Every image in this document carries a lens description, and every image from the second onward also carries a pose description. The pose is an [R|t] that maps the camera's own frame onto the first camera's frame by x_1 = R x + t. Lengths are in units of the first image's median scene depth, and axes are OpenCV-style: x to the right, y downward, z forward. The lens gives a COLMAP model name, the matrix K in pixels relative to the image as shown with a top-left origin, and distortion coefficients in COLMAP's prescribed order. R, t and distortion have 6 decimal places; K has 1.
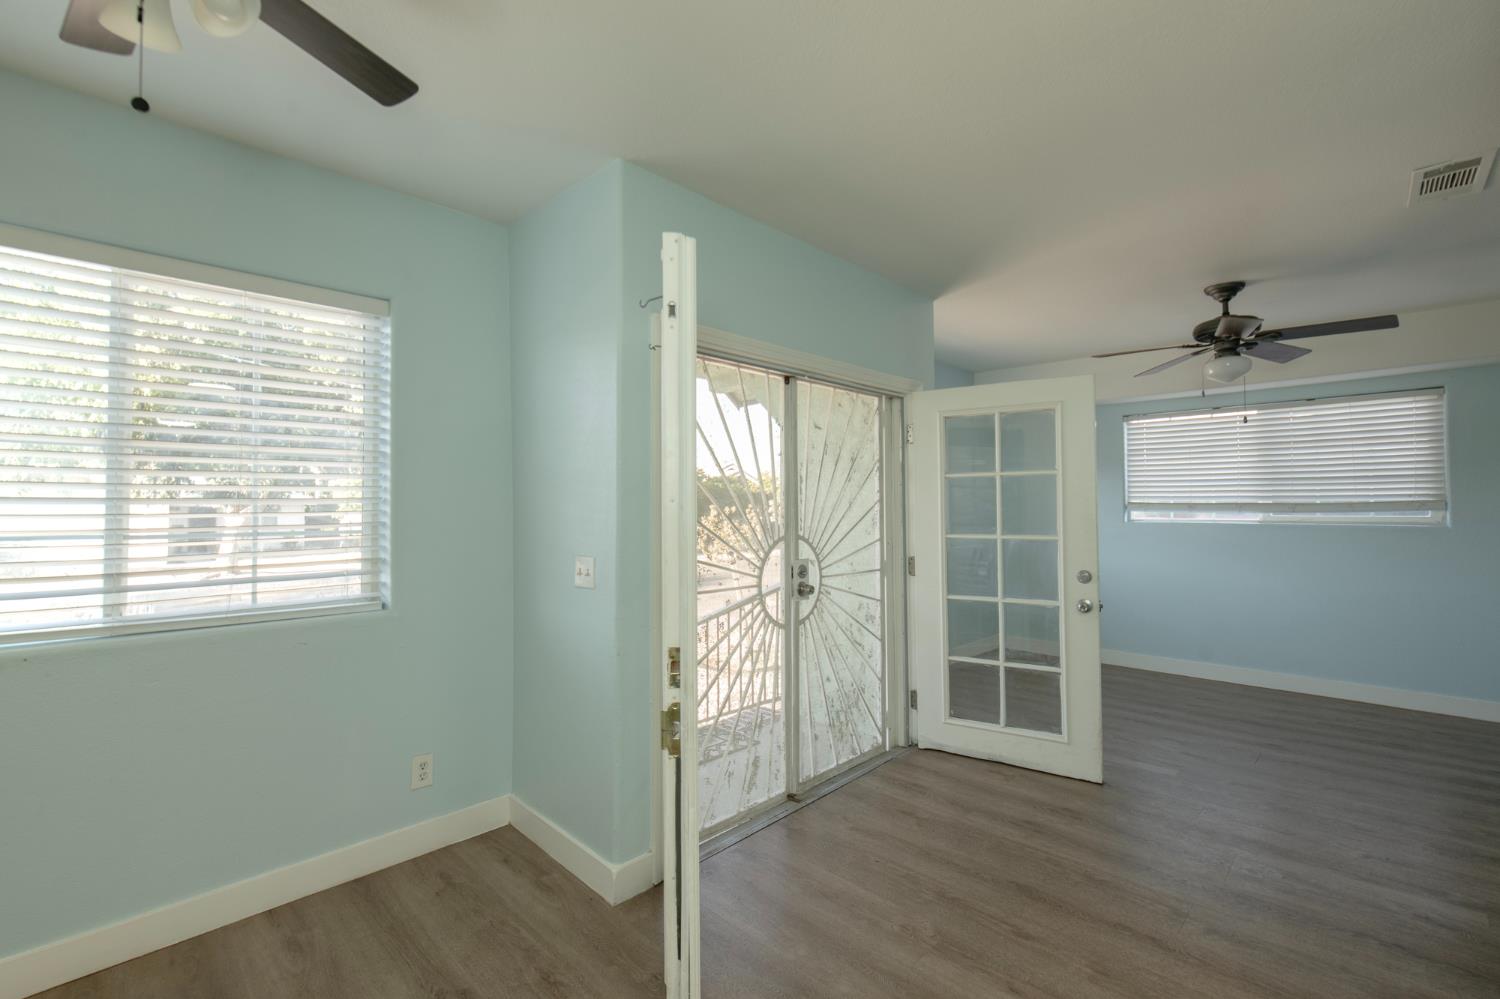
lens RADIAL K [[647.7, 0, 730.2], [0, 647.7, 499.2], [0, 0, 1]] dist [-0.000587, -0.000187]
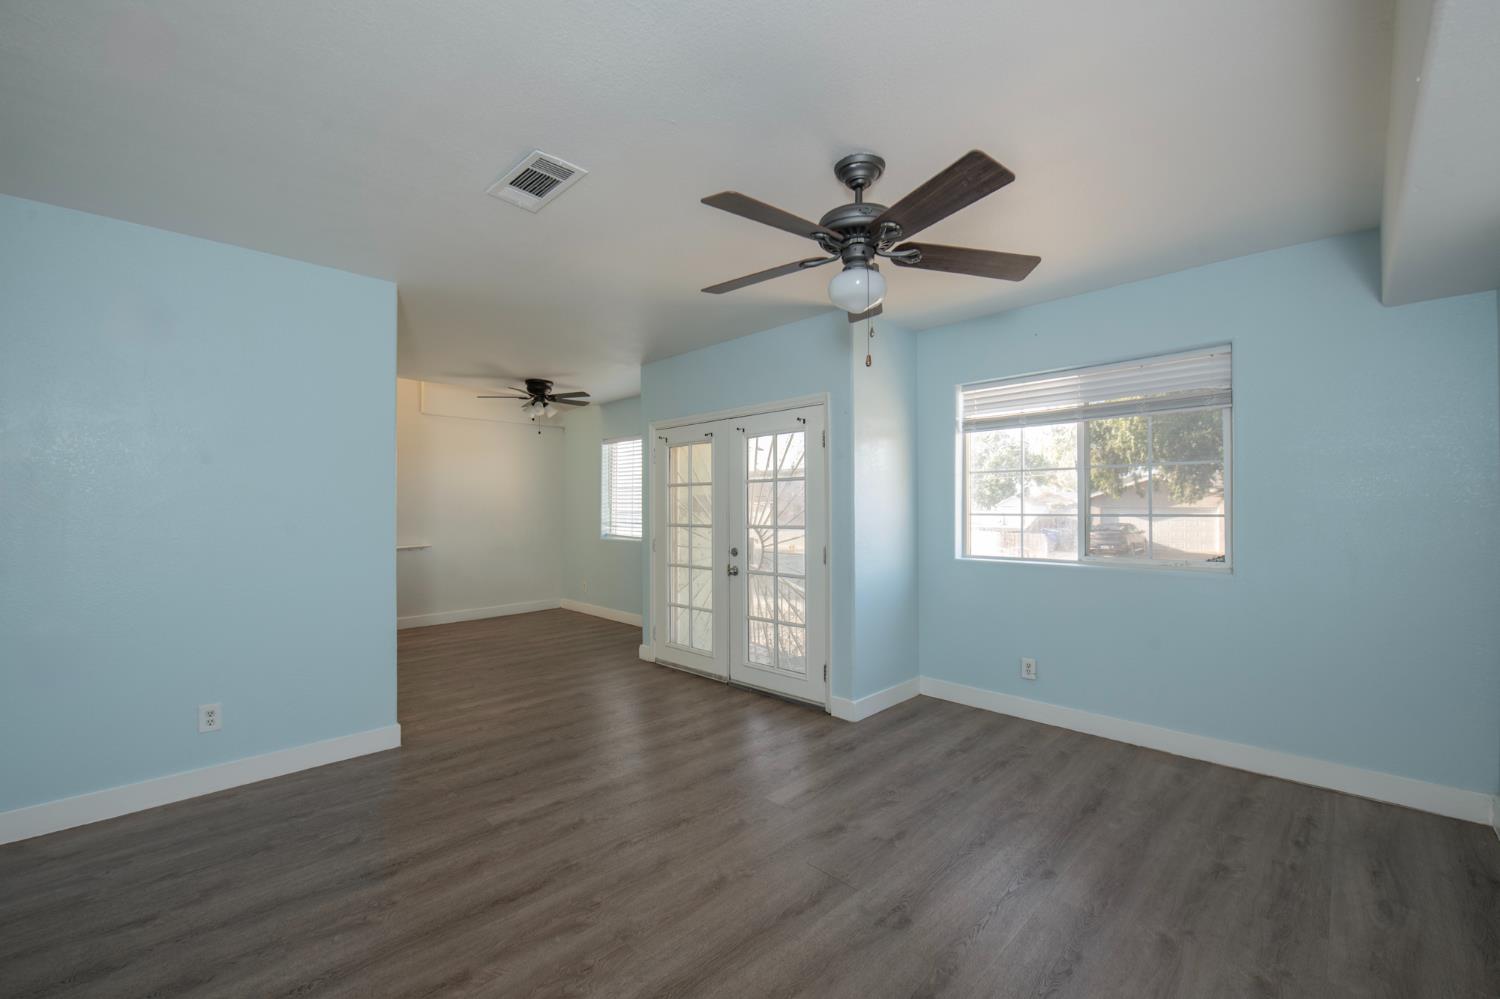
lens RADIAL K [[611.6, 0, 755.0], [0, 611.6, 504.0], [0, 0, 1]] dist [-0.003490, -0.000873]
pose [[0.012030, -0.003297, -0.999922, 1.262304], [0.017350, 0.999845, -0.003088, 0.013357], [0.999777, -0.017312, 0.012085, 0.801596]]
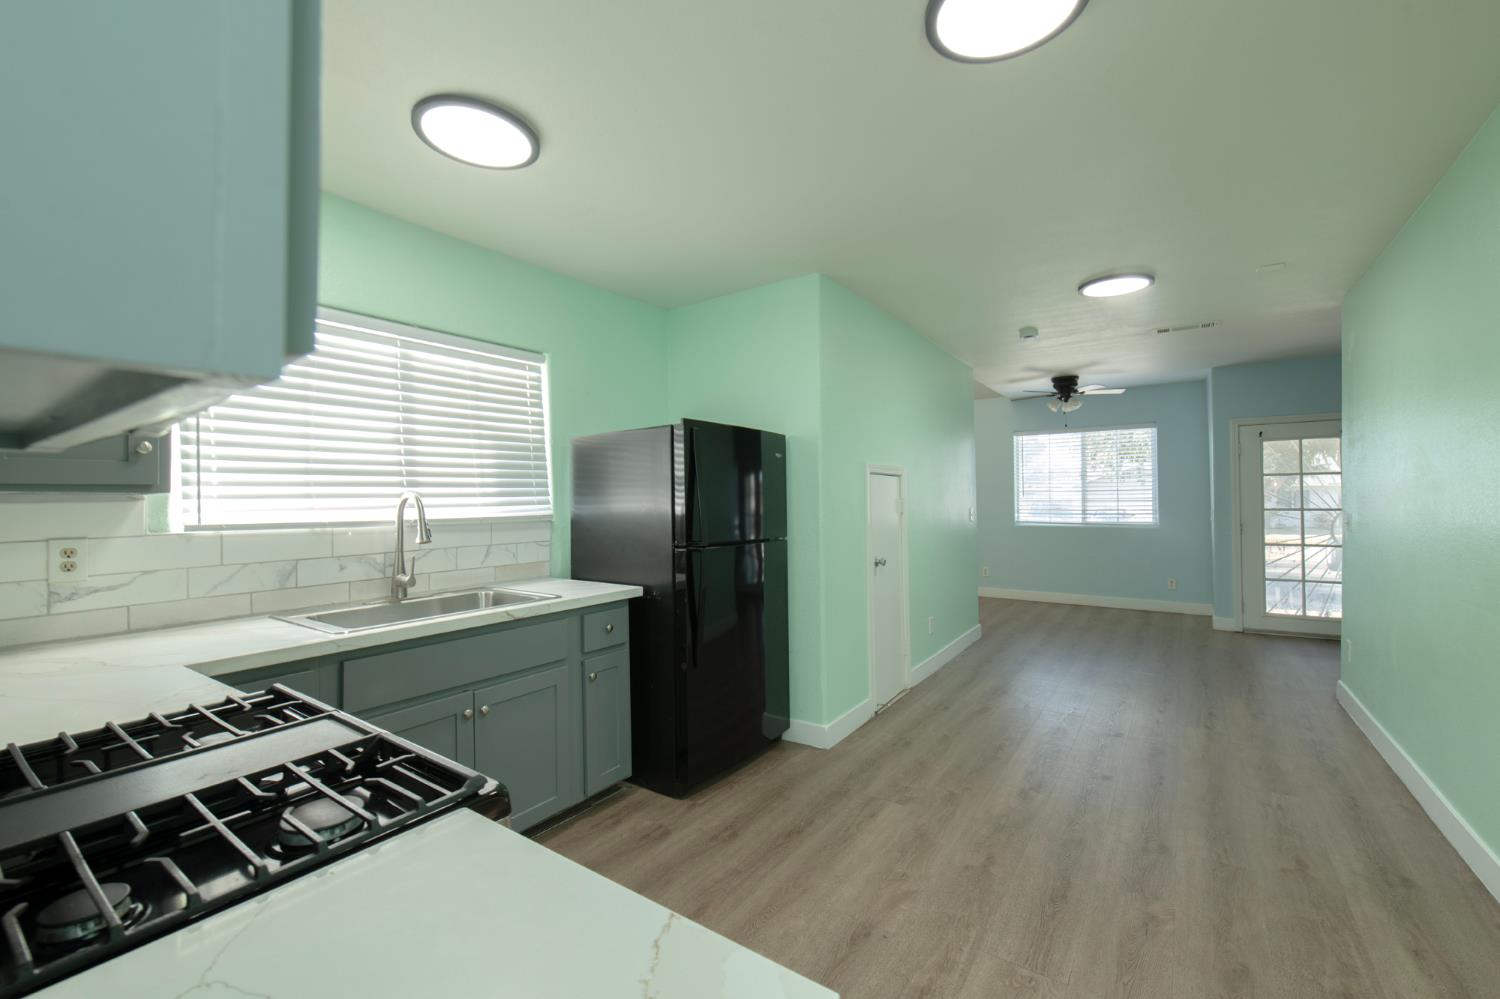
lens RADIAL K [[613.2, 0, 753.6], [0, 613.2, 493.5], [0, 0, 1]] dist [-0.003929, -0.000598]
pose [[0.185327, -0.004075, -0.982668, 1.212888], [0.025167, 0.999683, 0.000601, -0.018766], [0.982355, -0.024842, 0.185371, -0.860885]]
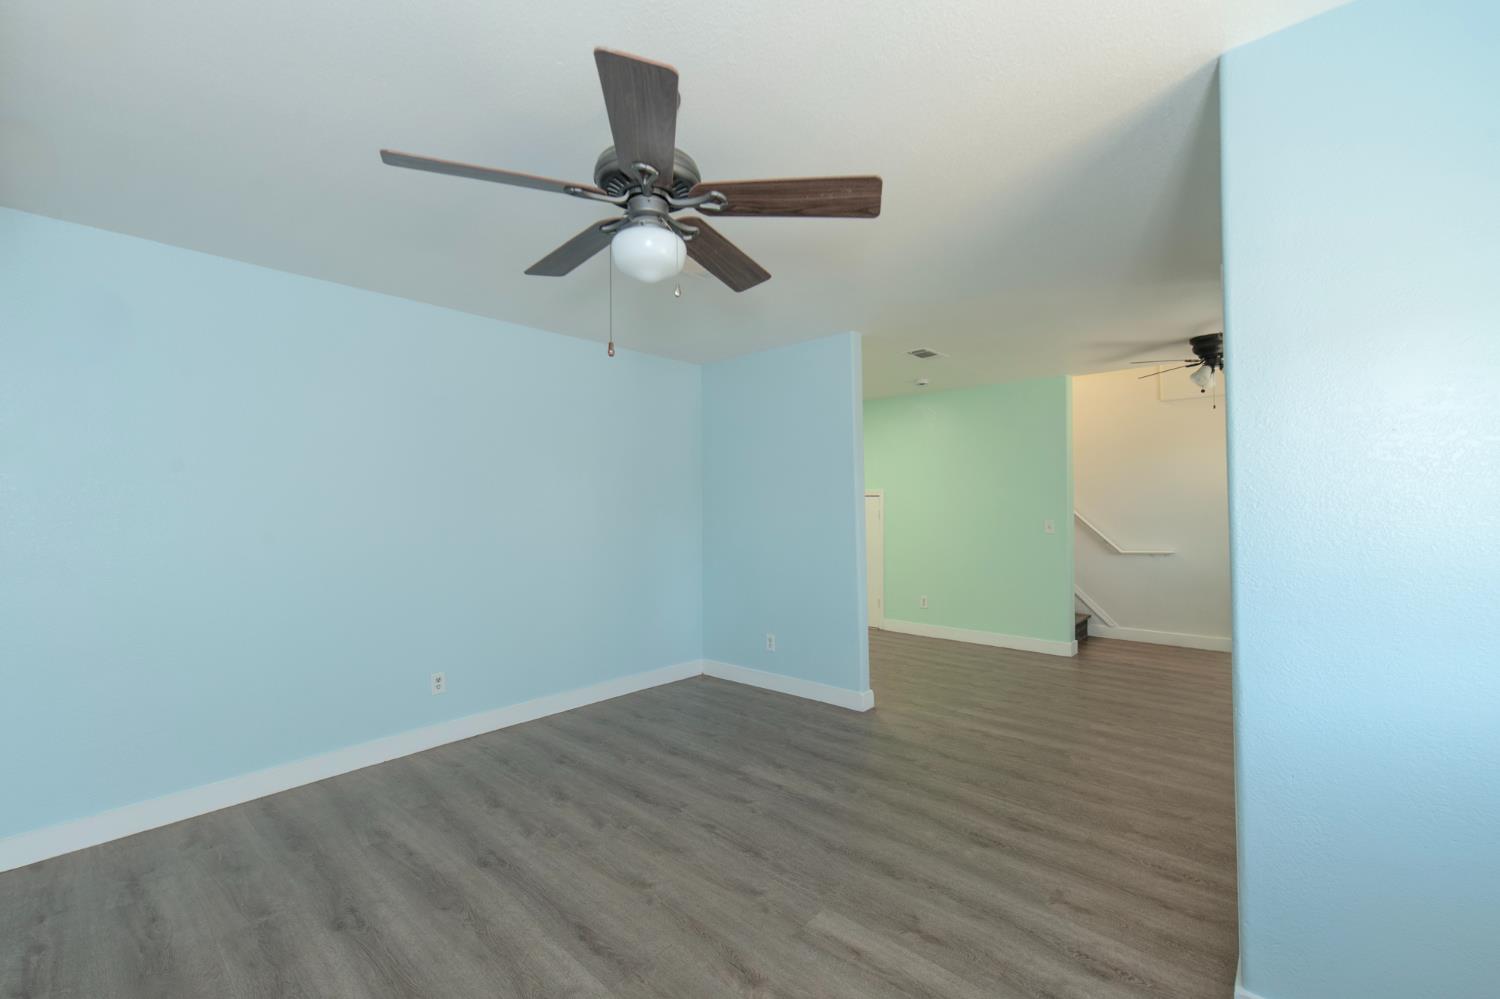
lens RADIAL K [[624.4, 0, 749.4], [0, 624.4, 503.4], [0, 0, 1]] dist [0.016461, 0.000051]
pose [[-0.997862, 0.011243, -0.064381, 0.656074], [0.012530, 0.999729, -0.019621, 0.006804], [0.064143, -0.020386, -0.997732, 1.362684]]
